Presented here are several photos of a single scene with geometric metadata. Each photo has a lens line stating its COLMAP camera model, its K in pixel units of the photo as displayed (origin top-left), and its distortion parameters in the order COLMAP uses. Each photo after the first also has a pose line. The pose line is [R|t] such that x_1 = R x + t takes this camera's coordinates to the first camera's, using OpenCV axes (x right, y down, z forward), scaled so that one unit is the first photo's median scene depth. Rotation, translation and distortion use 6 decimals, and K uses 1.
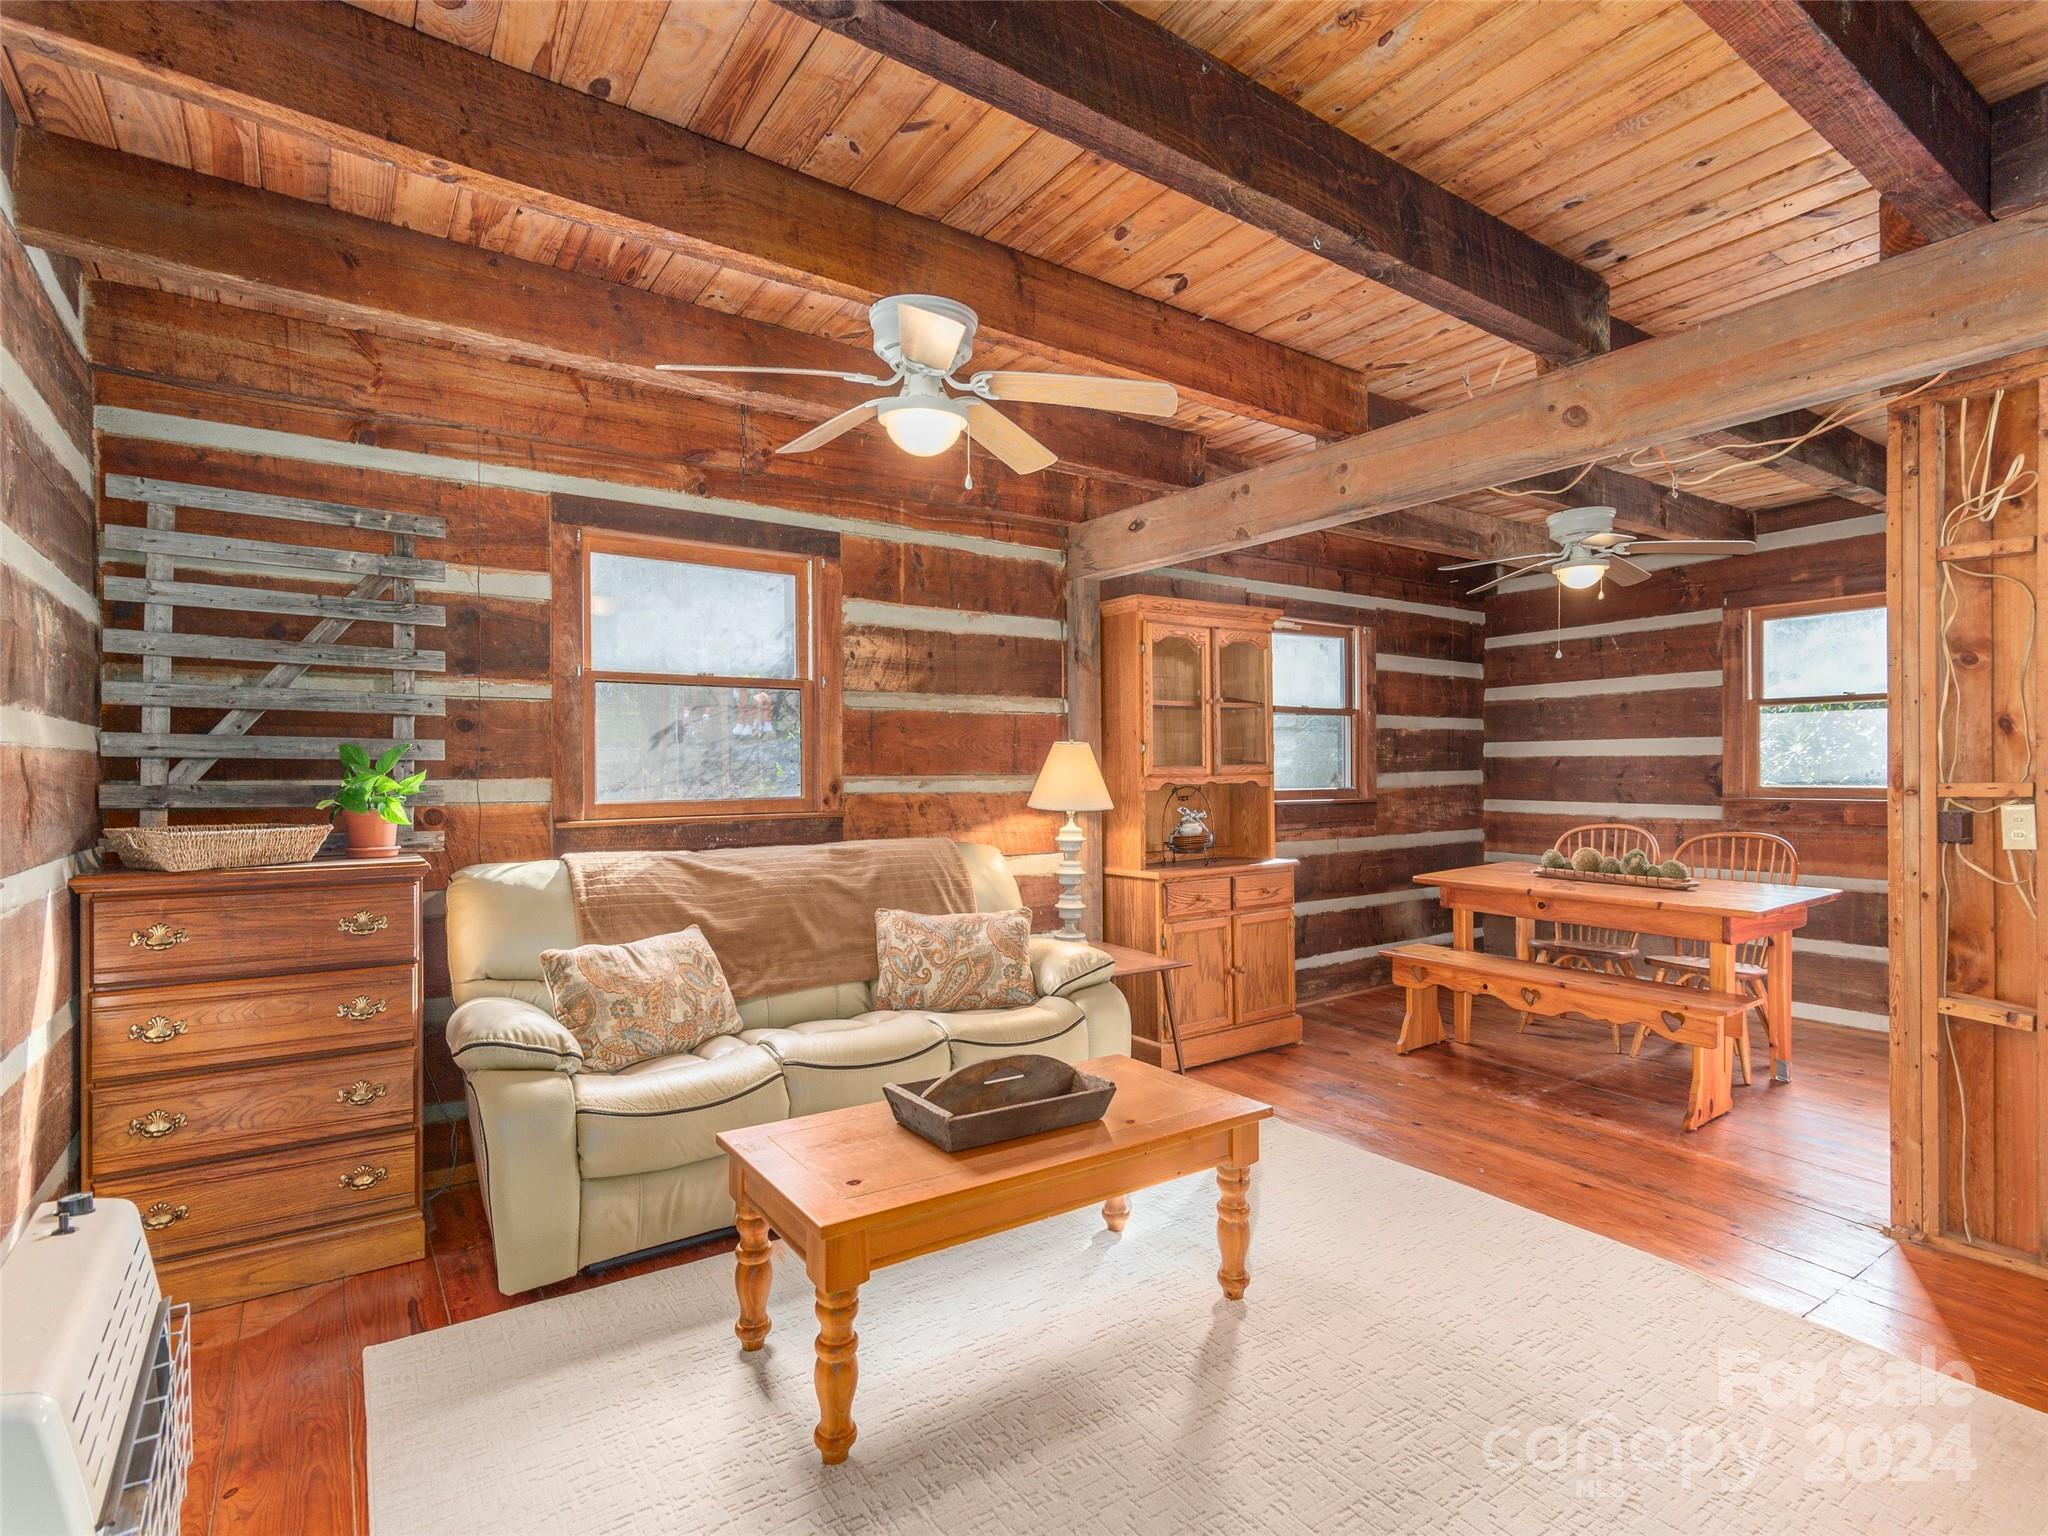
lens RADIAL K [[1011.4, 0, 1020.5], [0, 1011.4, 785.9], [0, 0, 1]] dist [0.010674, -0.000553]
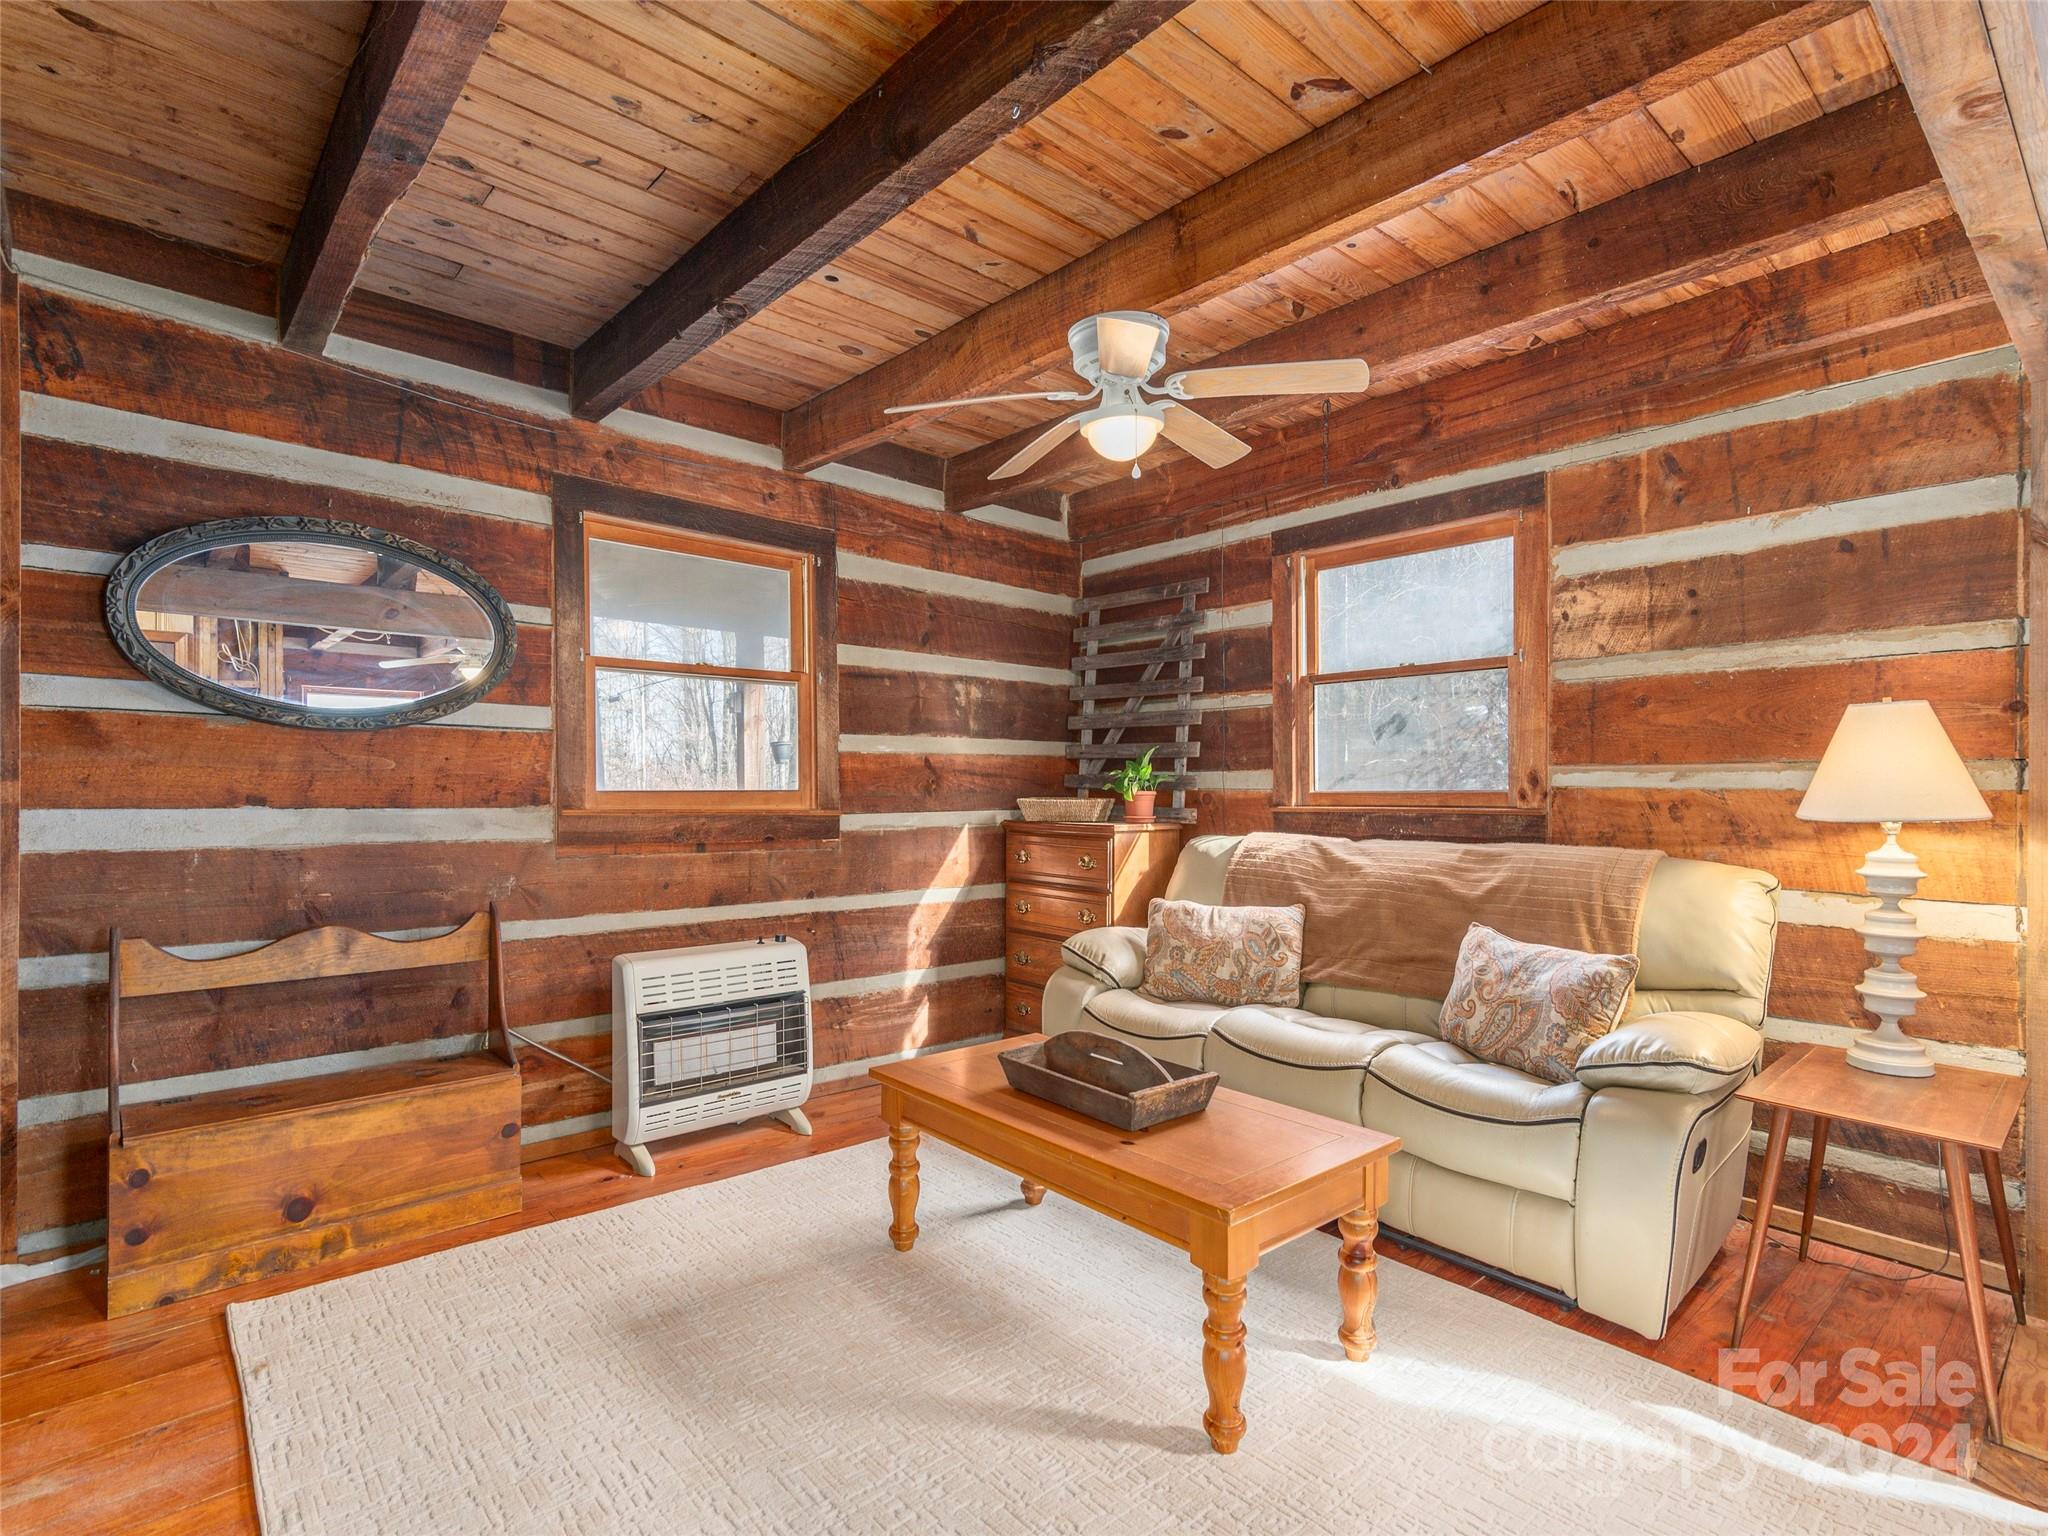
lens RADIAL K [[1011.4, 0, 1023.6], [0, 1011.4, 794.9], [0, 0, 1]] dist [0.010674, -0.000553]
pose [[0.120515, 0.017407, -0.992559, 0.501436], [-0.012281, 0.999796, 0.016043, 0.004789], [0.992636, 0.010256, 0.120704, 0.405058]]
